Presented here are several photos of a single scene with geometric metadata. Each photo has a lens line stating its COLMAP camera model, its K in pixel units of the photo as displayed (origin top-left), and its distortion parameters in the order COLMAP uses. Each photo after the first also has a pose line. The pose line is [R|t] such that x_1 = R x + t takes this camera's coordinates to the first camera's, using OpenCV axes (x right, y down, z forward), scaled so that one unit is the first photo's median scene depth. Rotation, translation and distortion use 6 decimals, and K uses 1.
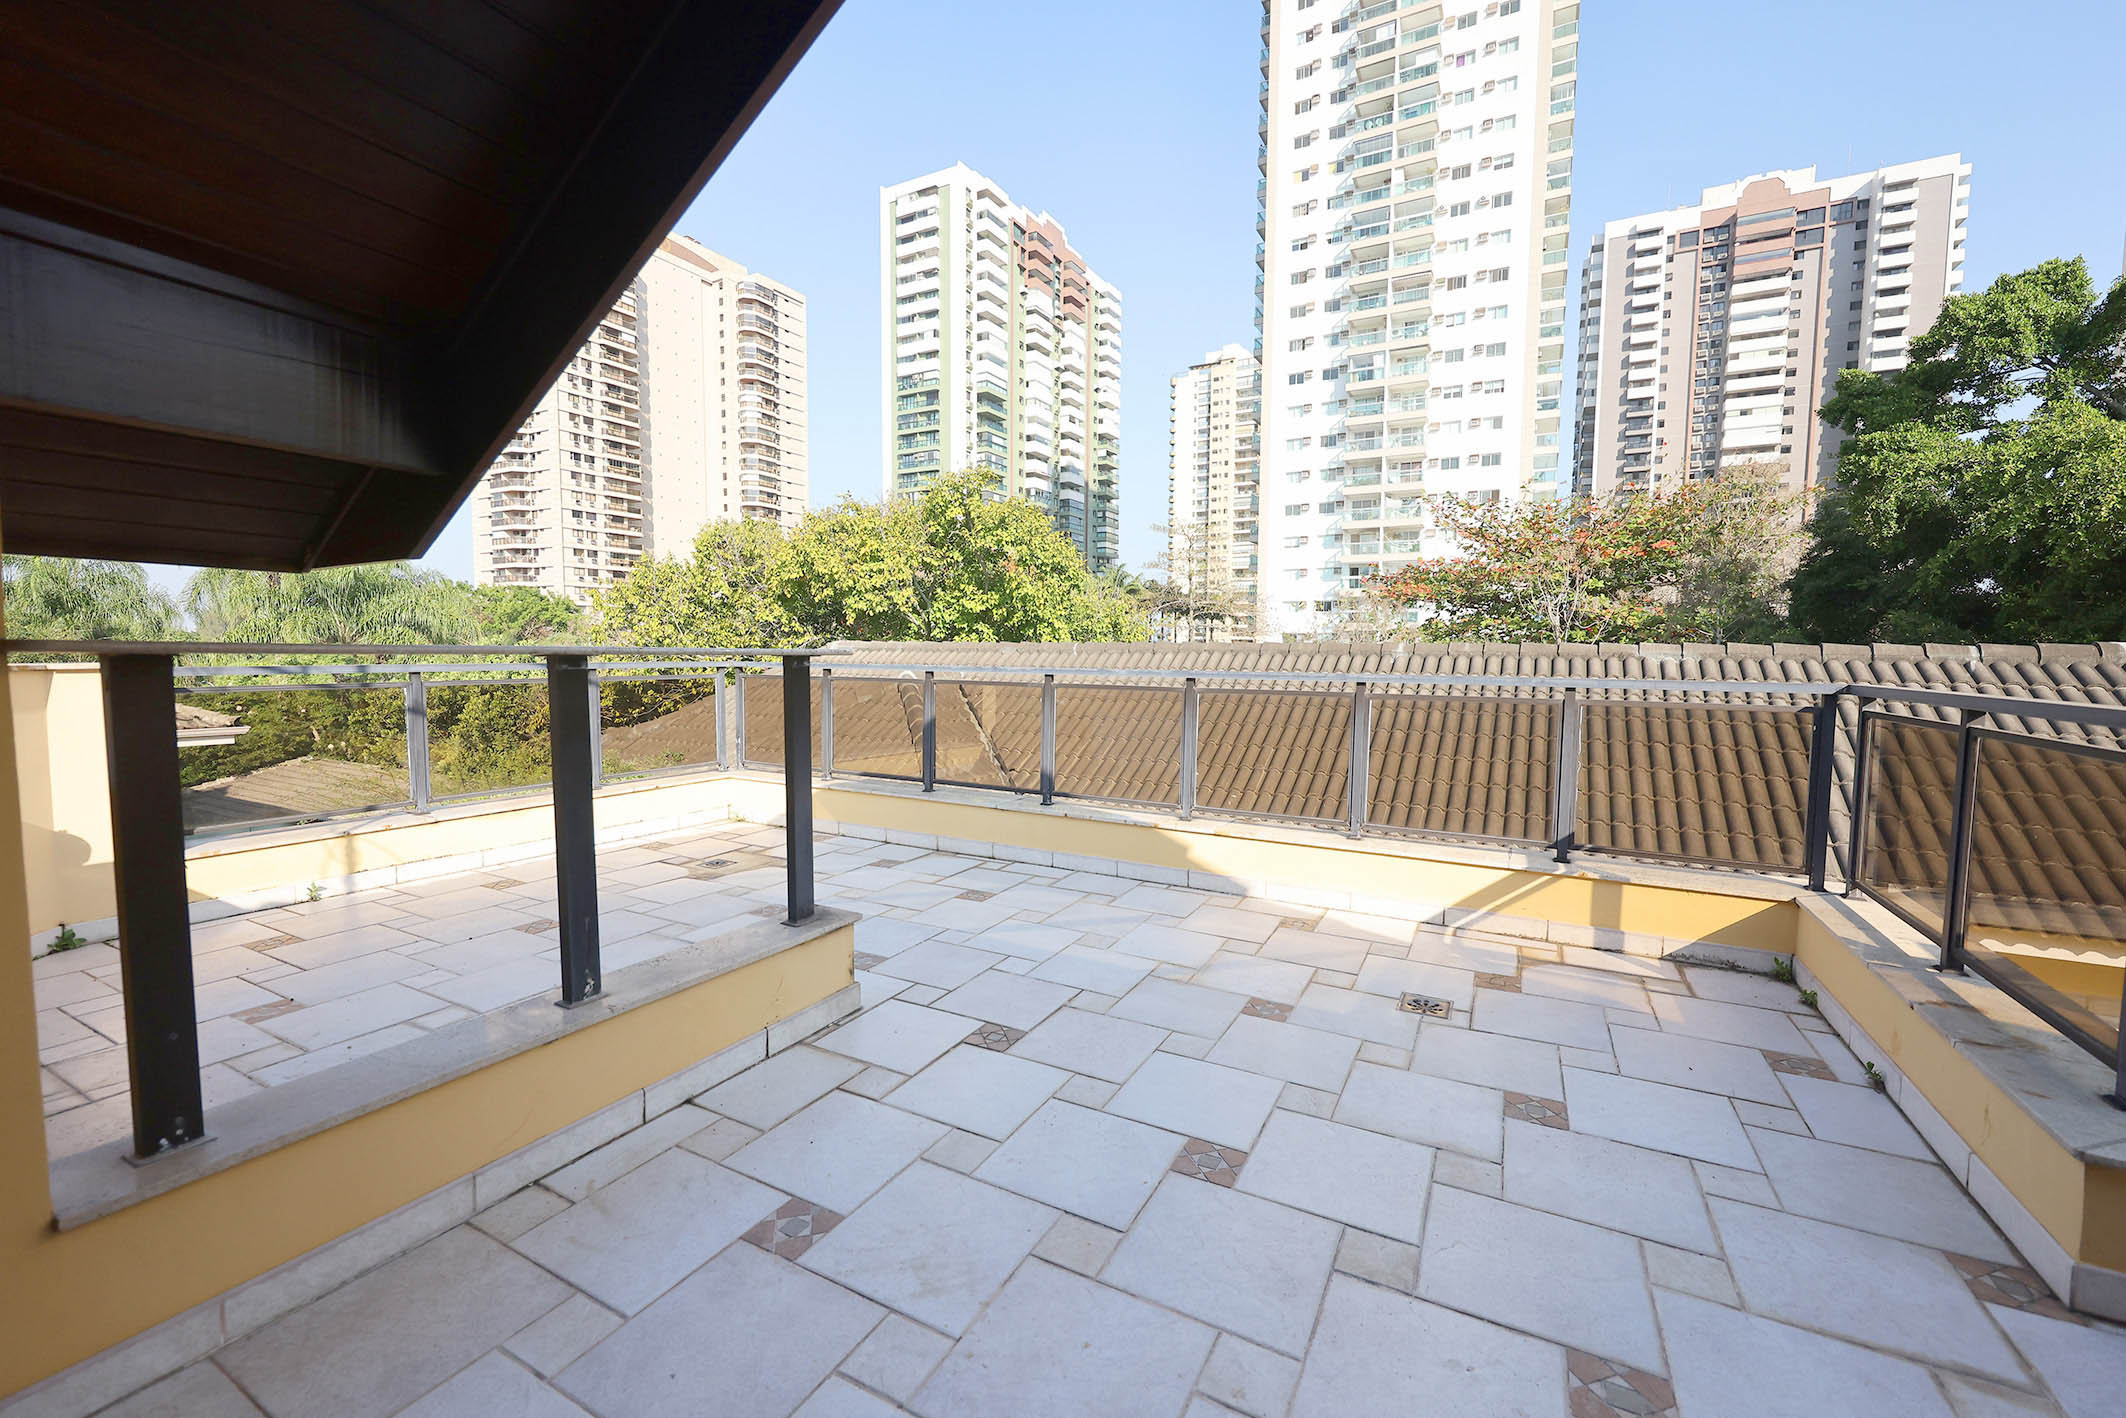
lens RADIAL K [[850.2, 0, 1059.0], [0, 850.2, 709.8], [0, 0, 1]] dist [-0.001010, 0.000036]
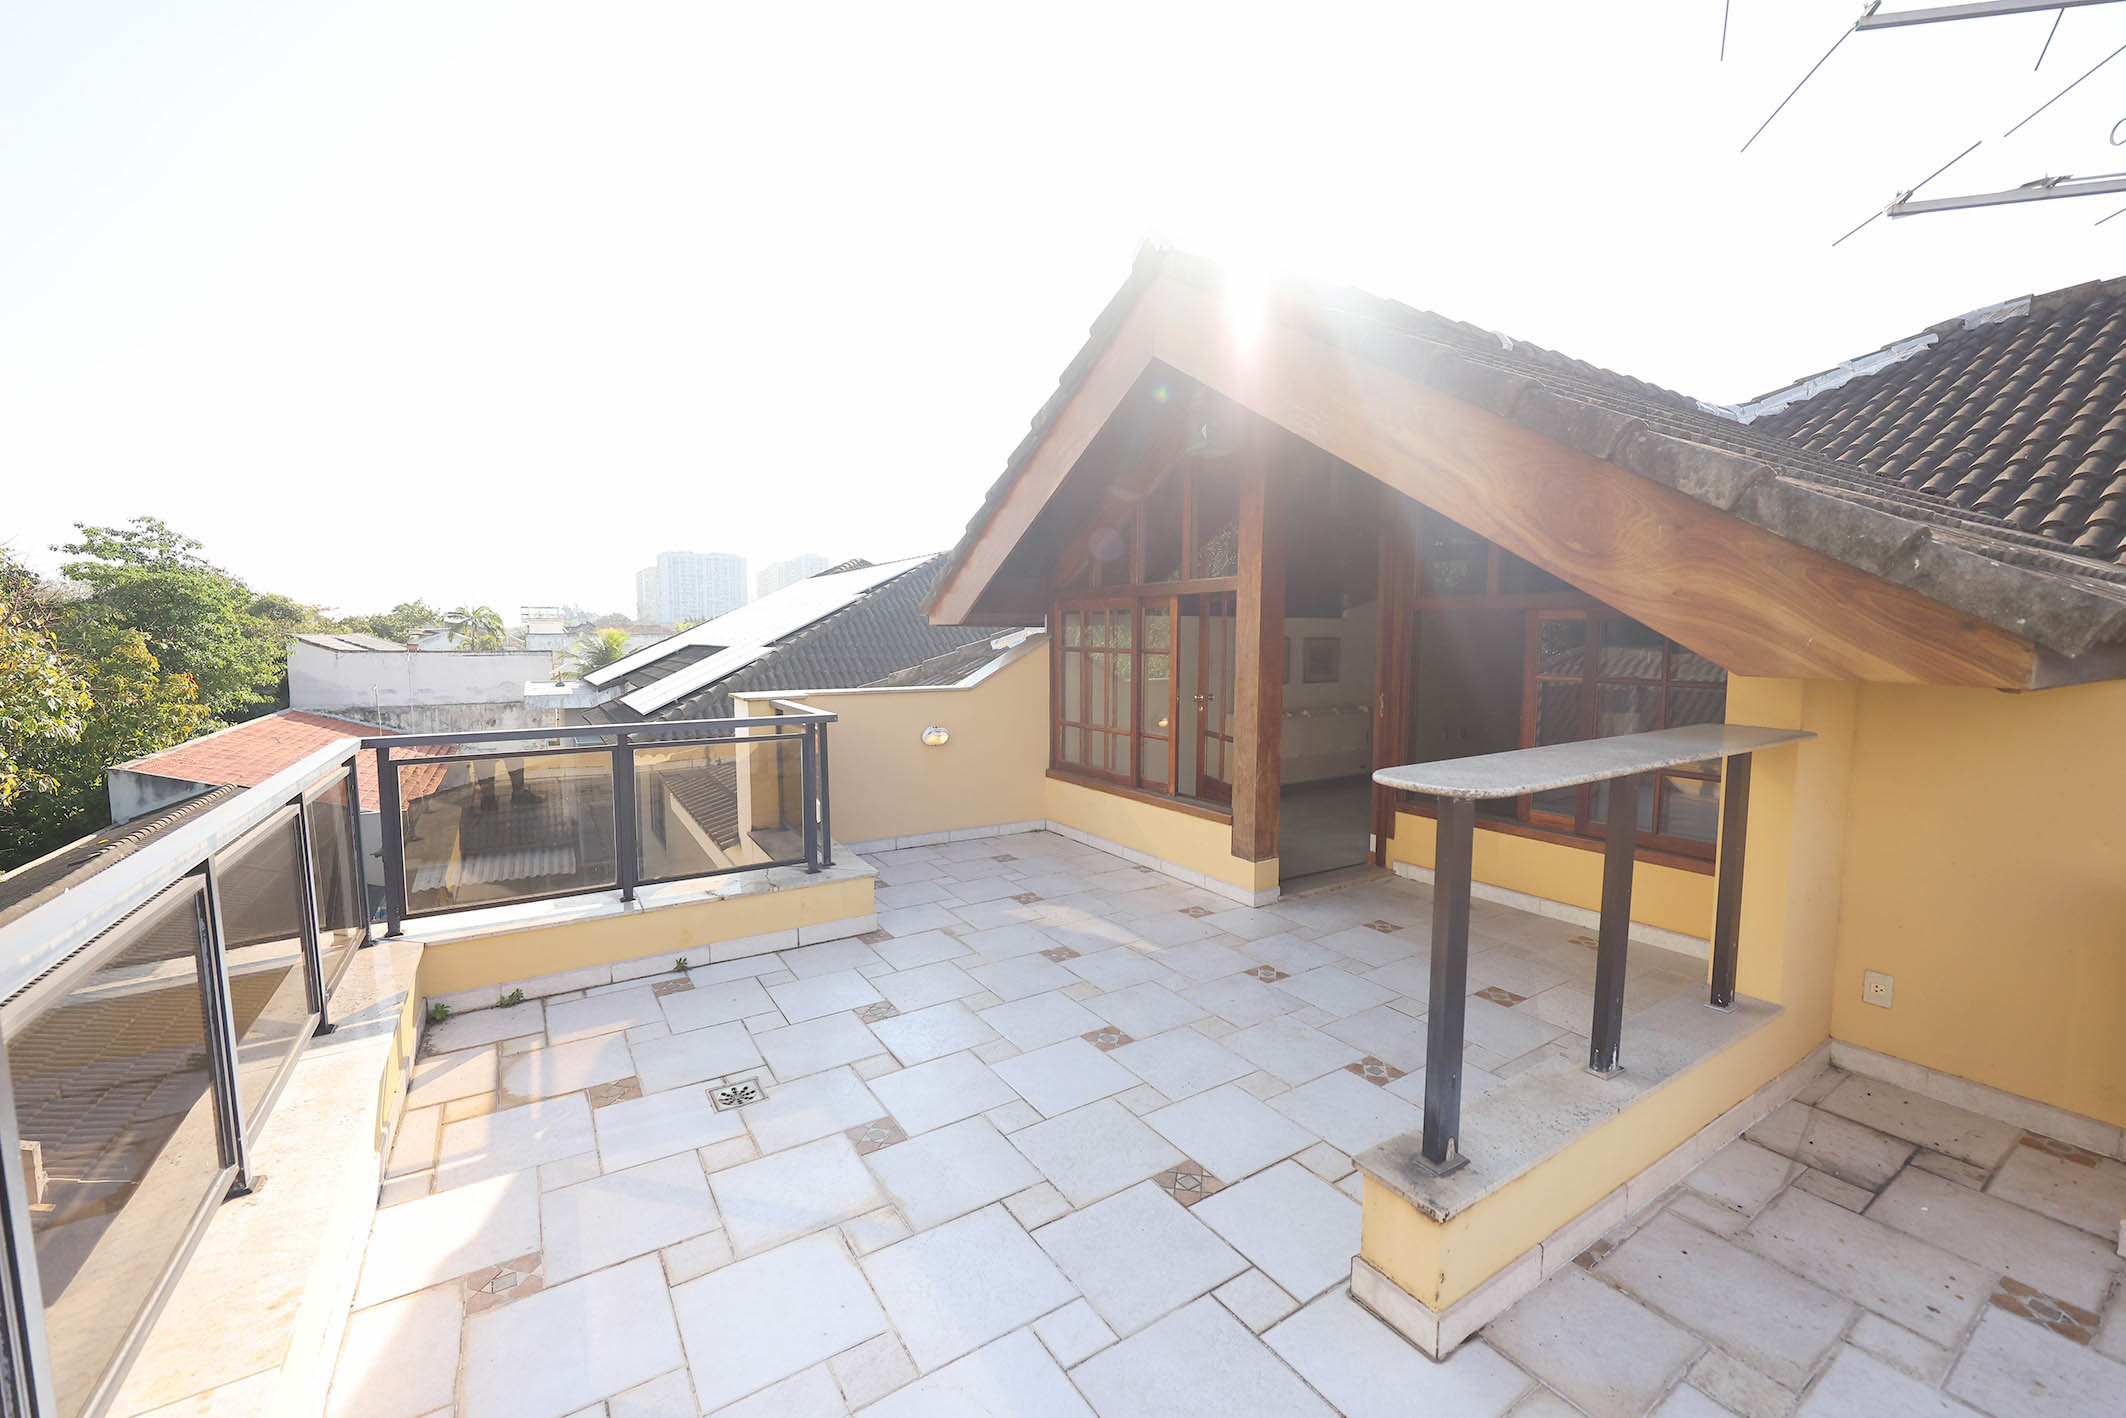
lens RADIAL K [[850.2, 0, 1059.0], [0, 850.2, 709.8], [0, 0, 1]] dist [-0.001010, 0.000036]
pose [[-0.874089, -0.056994, 0.482410, -0.327174], [0.021010, 0.987728, 0.154762, -0.223901], [-0.485311, 0.145411, -0.862166, 1.598598]]
